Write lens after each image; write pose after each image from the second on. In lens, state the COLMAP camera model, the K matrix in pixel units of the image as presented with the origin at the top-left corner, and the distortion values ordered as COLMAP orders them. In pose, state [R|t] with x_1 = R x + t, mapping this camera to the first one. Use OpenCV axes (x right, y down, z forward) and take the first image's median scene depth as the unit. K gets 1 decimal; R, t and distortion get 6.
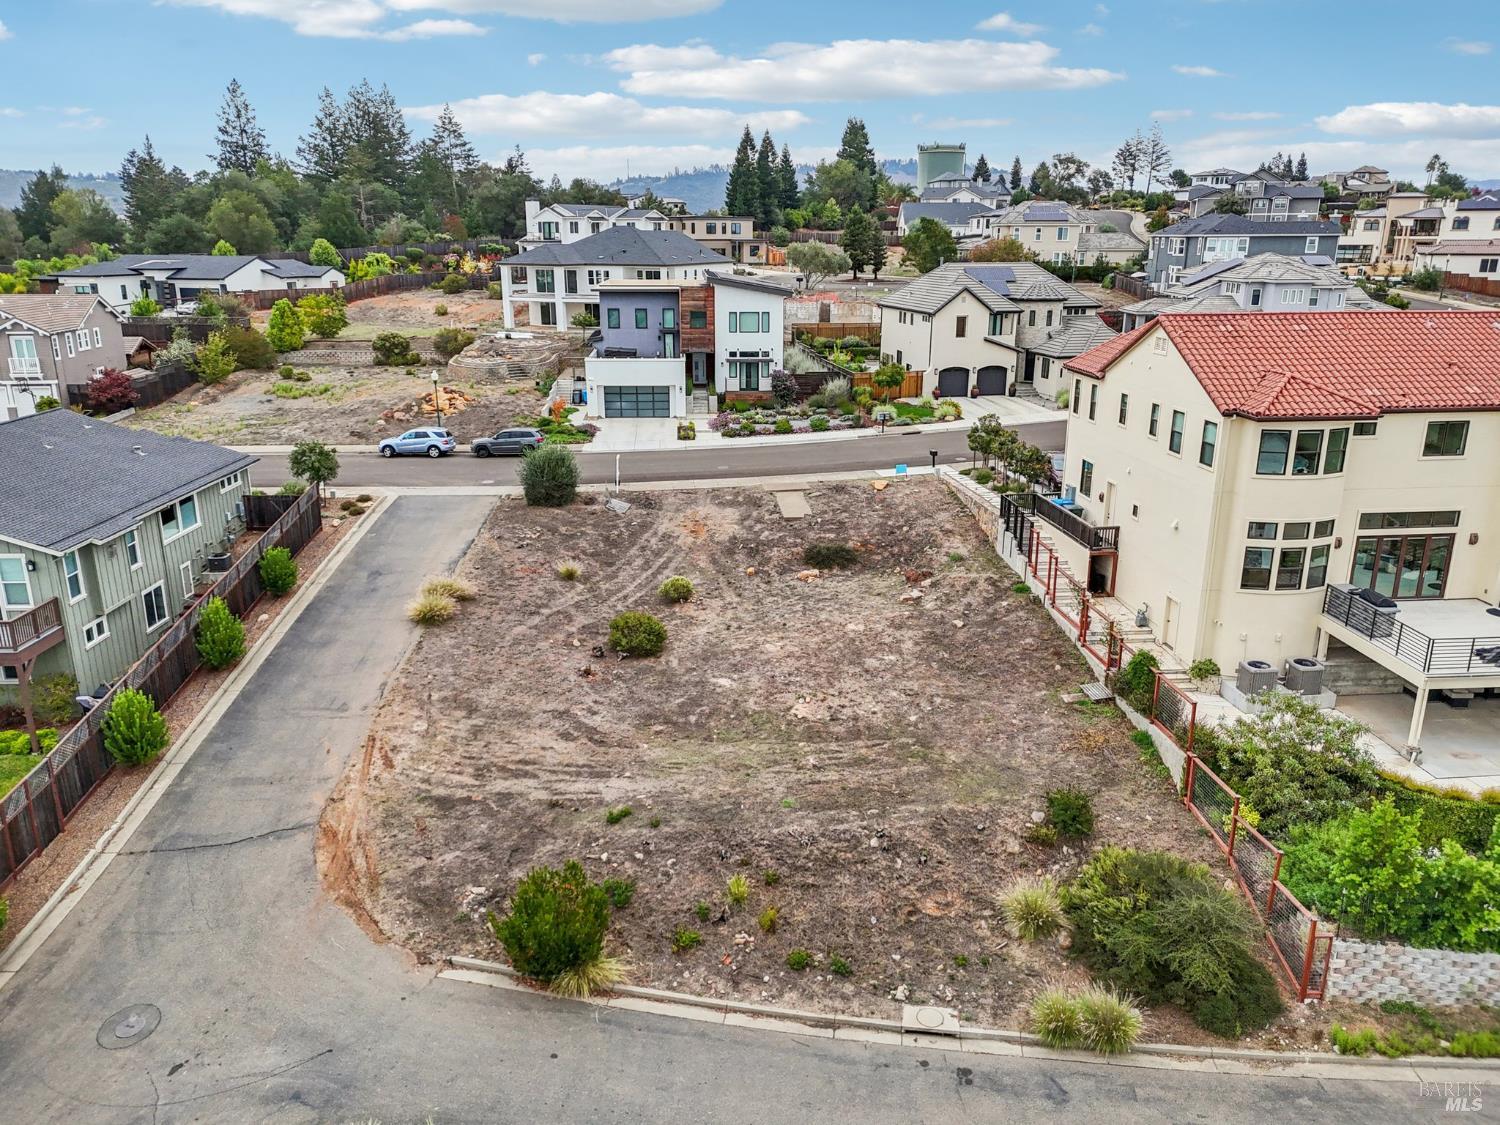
lens RADIAL K [[1095.4, 0, 757.4], [0, 1095.4, 562.8], [0, 0, 1]] dist [0.073179, -0.071087]
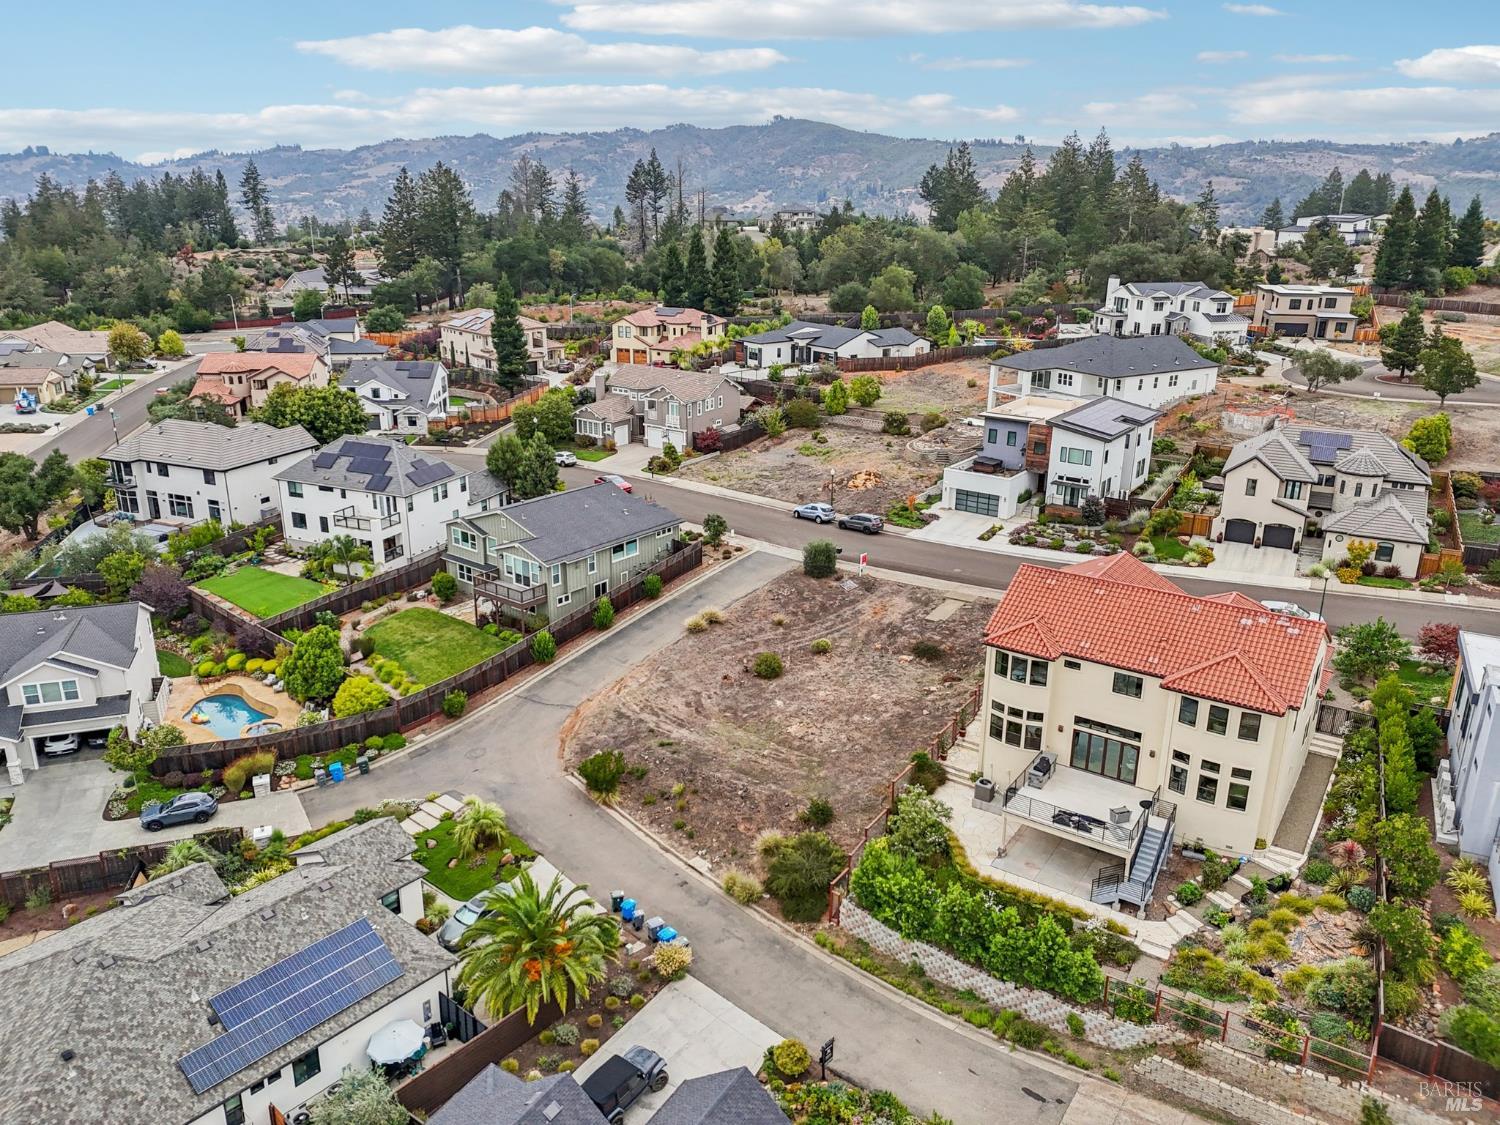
lens RADIAL K [[1096.5, 0, 748.5], [0, 1096.5, 557.0], [0, 0, 1]] dist [0.102823, -0.132669]
pose [[0.765327, 0.209624, -0.608550, 0.923111], [-0.190471, 0.976892, 0.096964, -0.278088], [0.614813, 0.041702, 0.787569, -0.471706]]
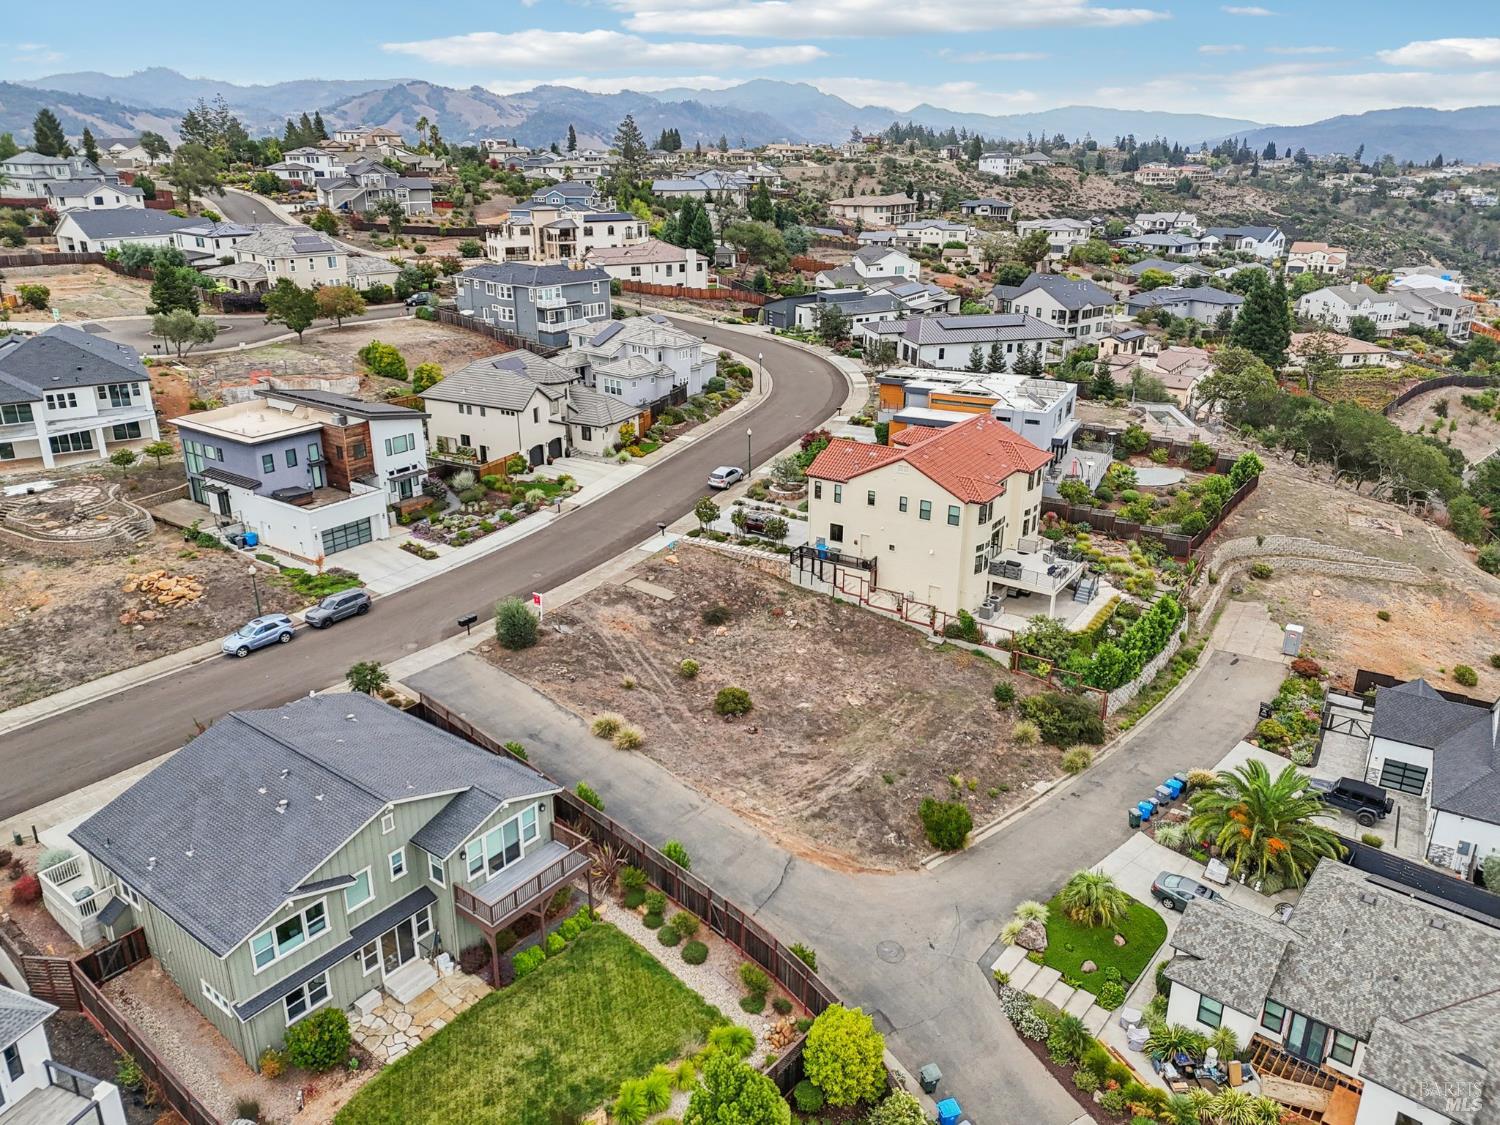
lens RADIAL K [[1096.5, 0, 748.5], [0, 1096.5, 557.0], [0, 0, 1]] dist [0.102823, -0.132669]
pose [[0.632126, -0.278212, 0.723198, -1.184341], [0.219894, 0.959358, 0.176860, -0.412588], [-0.743010, 0.047230, 0.667612, -0.118419]]
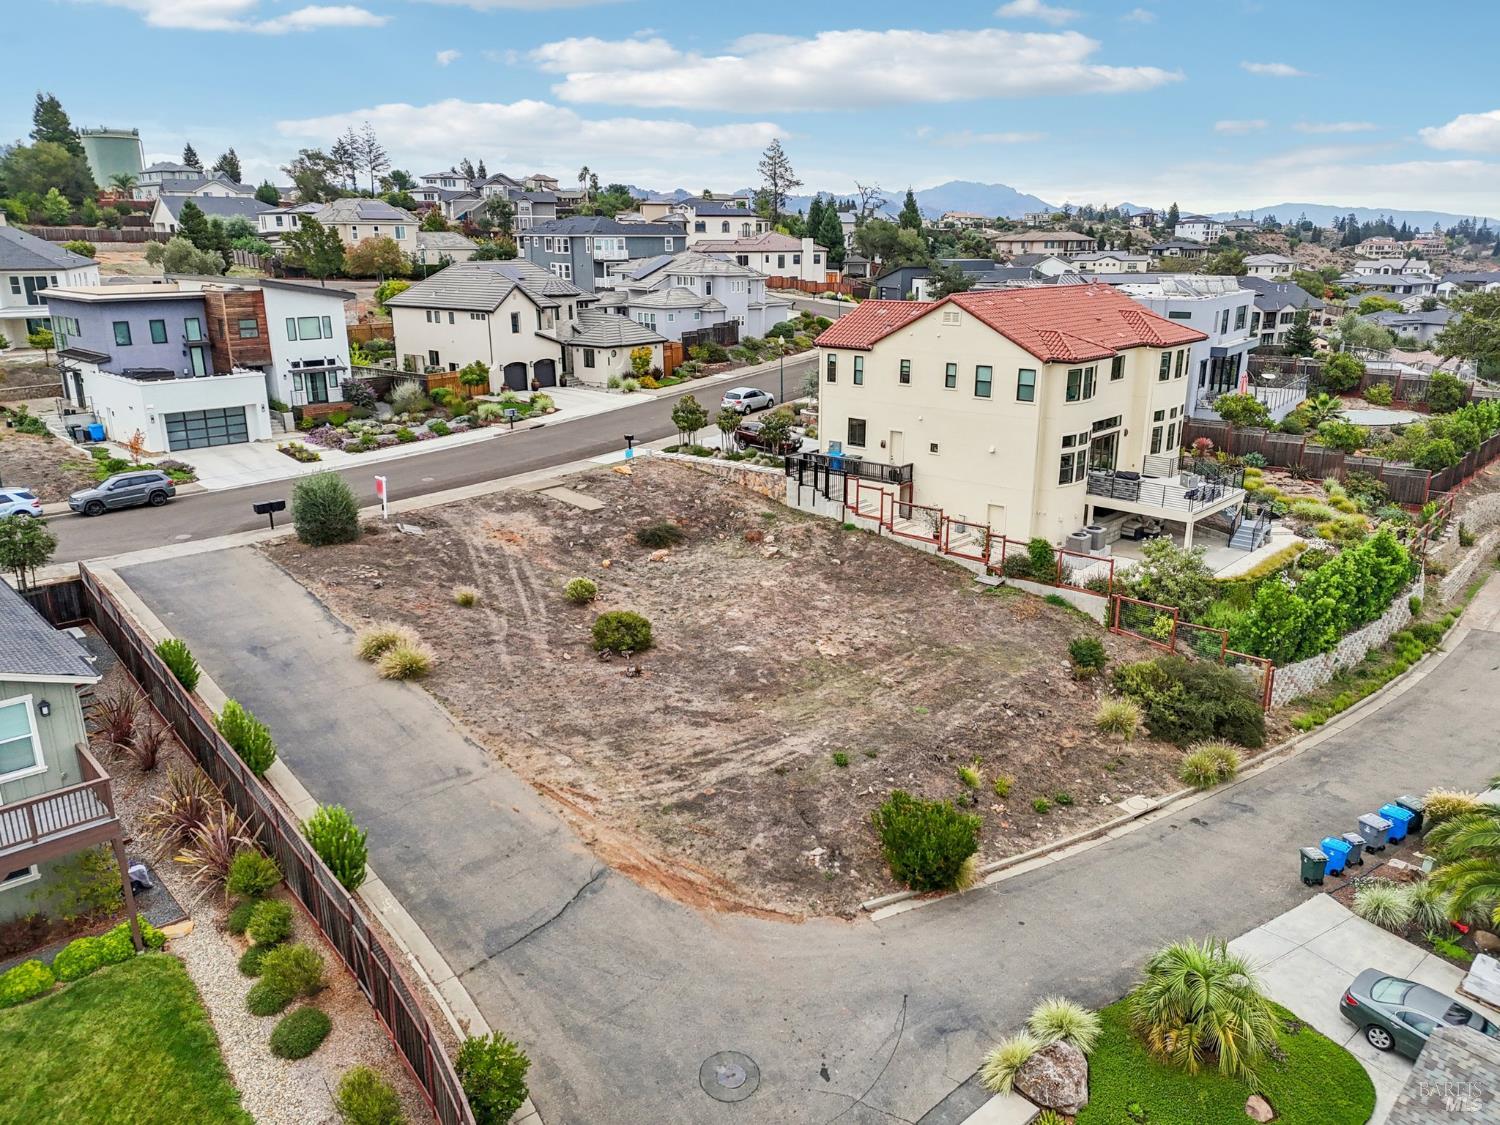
lens RADIAL K [[1103.7, 0, 752.8], [0, 1103.7, 566.5], [0, 0, 1]] dist [0.079138, -0.074323]
pose [[0.749027, -0.193595, 0.633624, -0.630811], [0.192660, 0.978674, 0.071269, -0.041450], [-0.633909, 0.068692, 0.770351, 0.135862]]
